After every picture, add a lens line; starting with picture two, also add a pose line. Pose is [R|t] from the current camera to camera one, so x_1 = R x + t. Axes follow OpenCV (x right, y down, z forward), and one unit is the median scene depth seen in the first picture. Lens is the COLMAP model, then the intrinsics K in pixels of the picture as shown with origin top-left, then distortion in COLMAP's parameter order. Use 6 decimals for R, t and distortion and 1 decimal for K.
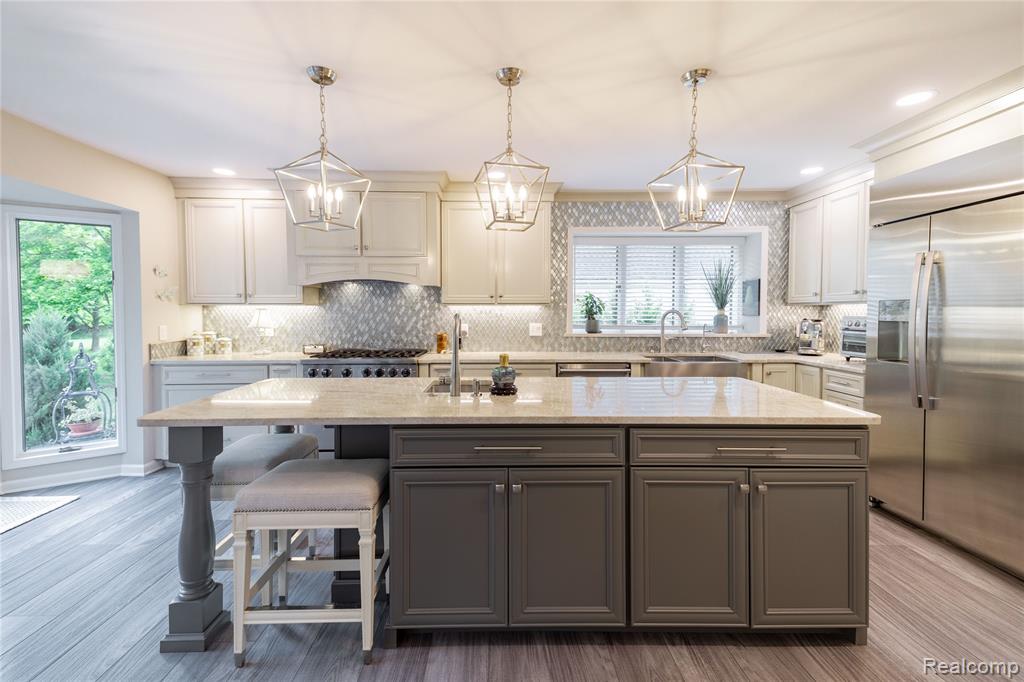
lens RADIAL K [[422.4, 0, 506.5], [0, 422.4, 326.9], [0, 0, 1]] dist [0.037021, -0.008843]
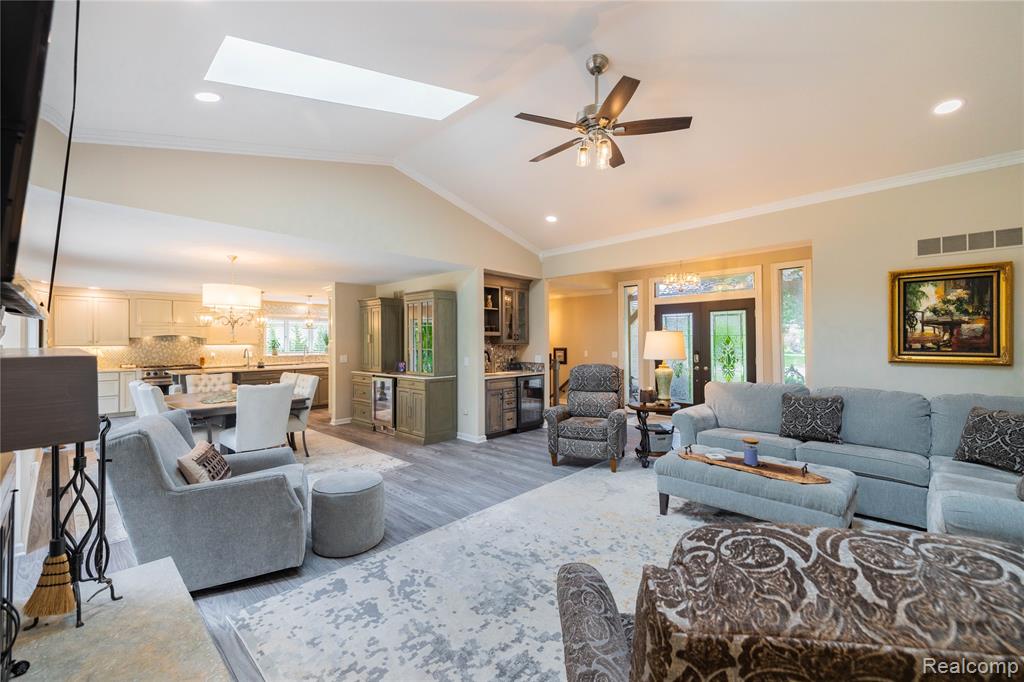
lens RADIAL K [[422.4, 0, 517.1], [0, 422.4, 336.5], [0, 0, 1]] dist [0.037021, -0.008843]
pose [[0.708772, 0.003267, 0.705430, -0.606527], [0.030154, 0.998935, -0.034922, 0.037523], [-0.704792, 0.046023, 0.707919, -1.952330]]
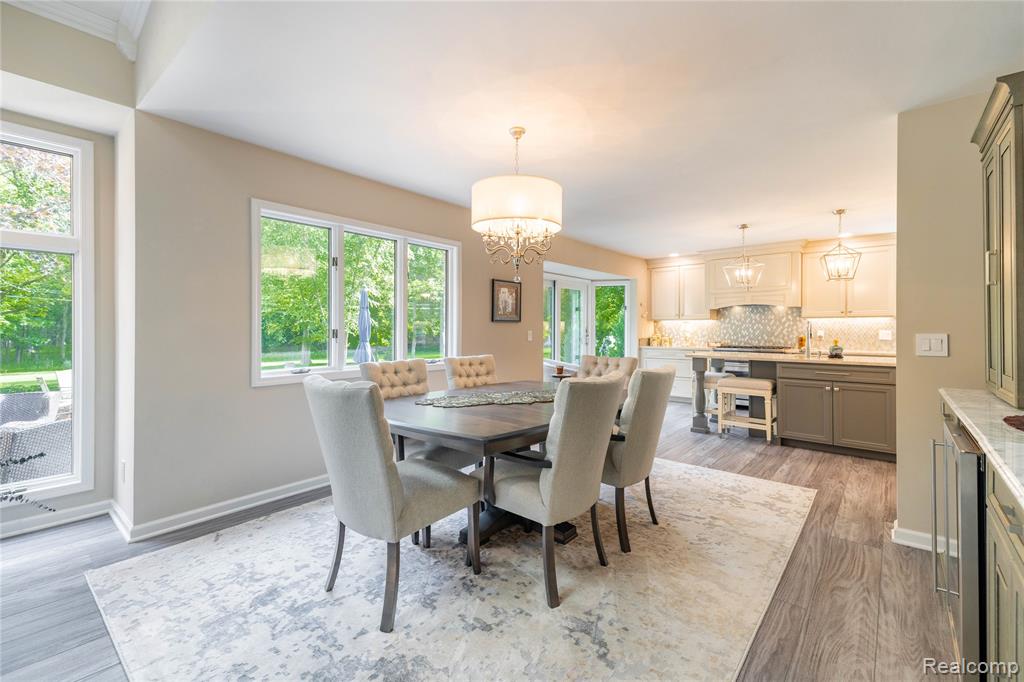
lens RADIAL K [[422.4, 0, 515.6], [0, 422.4, 327.2], [0, 0, 1]] dist [0.037021, -0.008843]
pose [[0.733359, -0.003239, -0.679834, 0.145621], [-0.023599, 0.999265, -0.030219, 0.053768], [0.679432, 0.038204, 0.732743, -0.869302]]
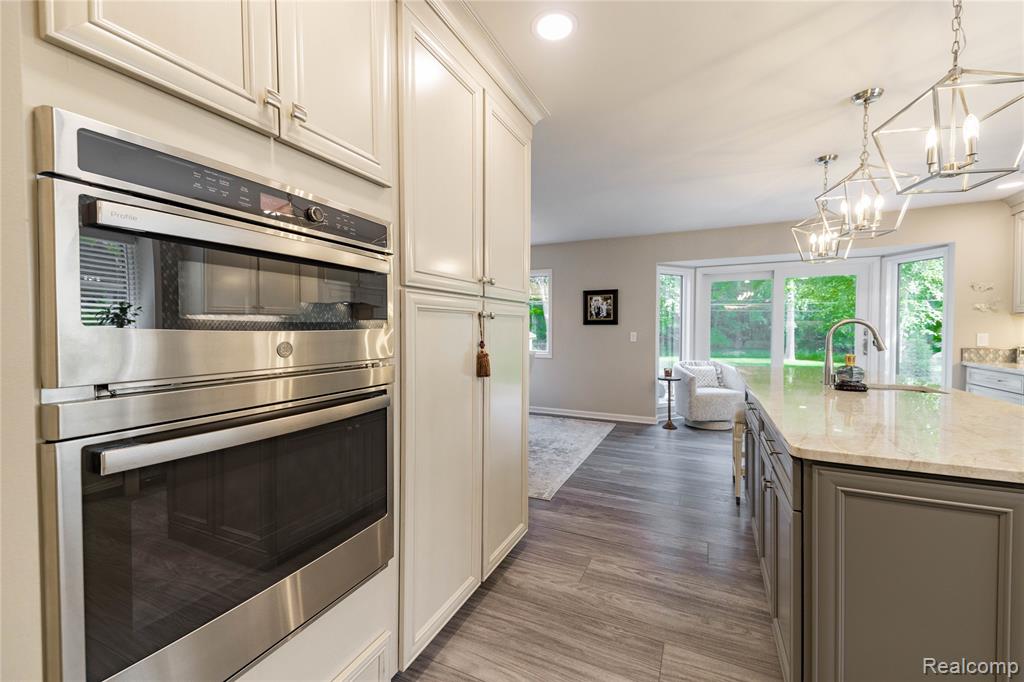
lens RADIAL K [[422.4, 0, 523.2], [0, 422.4, 325.9], [0, 0, 1]] dist [0.037021, -0.008843]
pose [[-0.429674, -0.005866, -0.902965, 0.709857], [-0.030378, 0.999507, 0.007962, 0.003827], [0.902473, 0.030851, -0.429640, 0.365517]]
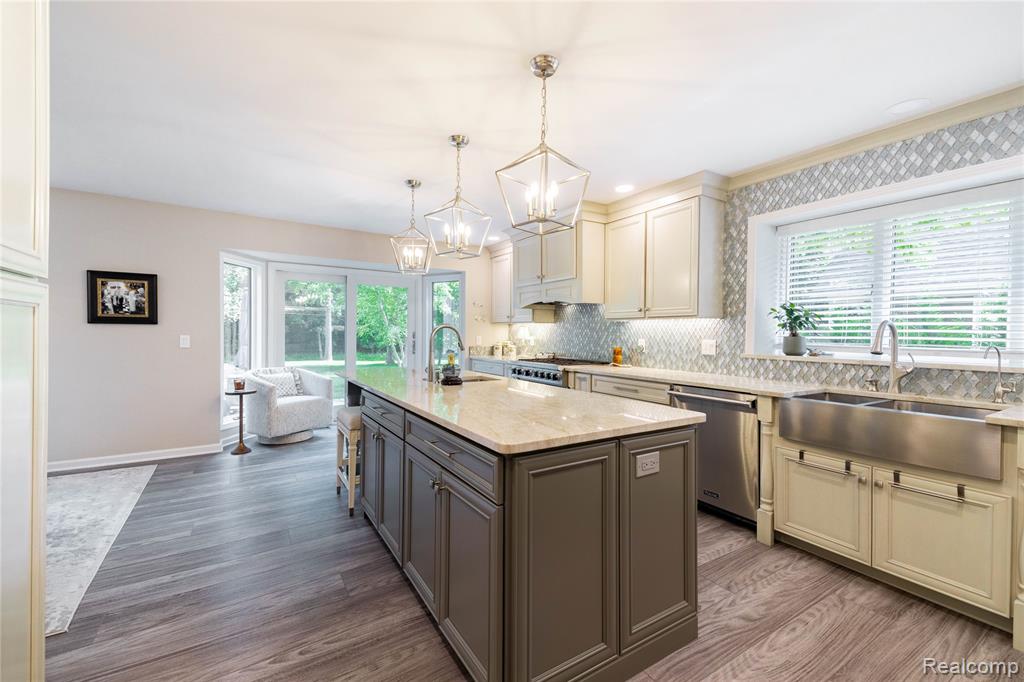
lens RADIAL K [[422.4, 0, 515.8], [0, 422.4, 331.2], [0, 0, 1]] dist [0.037021, -0.008843]
pose [[0.519606, -0.000001, -0.854406, 0.618420], [-0.037796, 0.999021, -0.022987, 0.009038], [0.853570, 0.044237, 0.519097, 0.241383]]
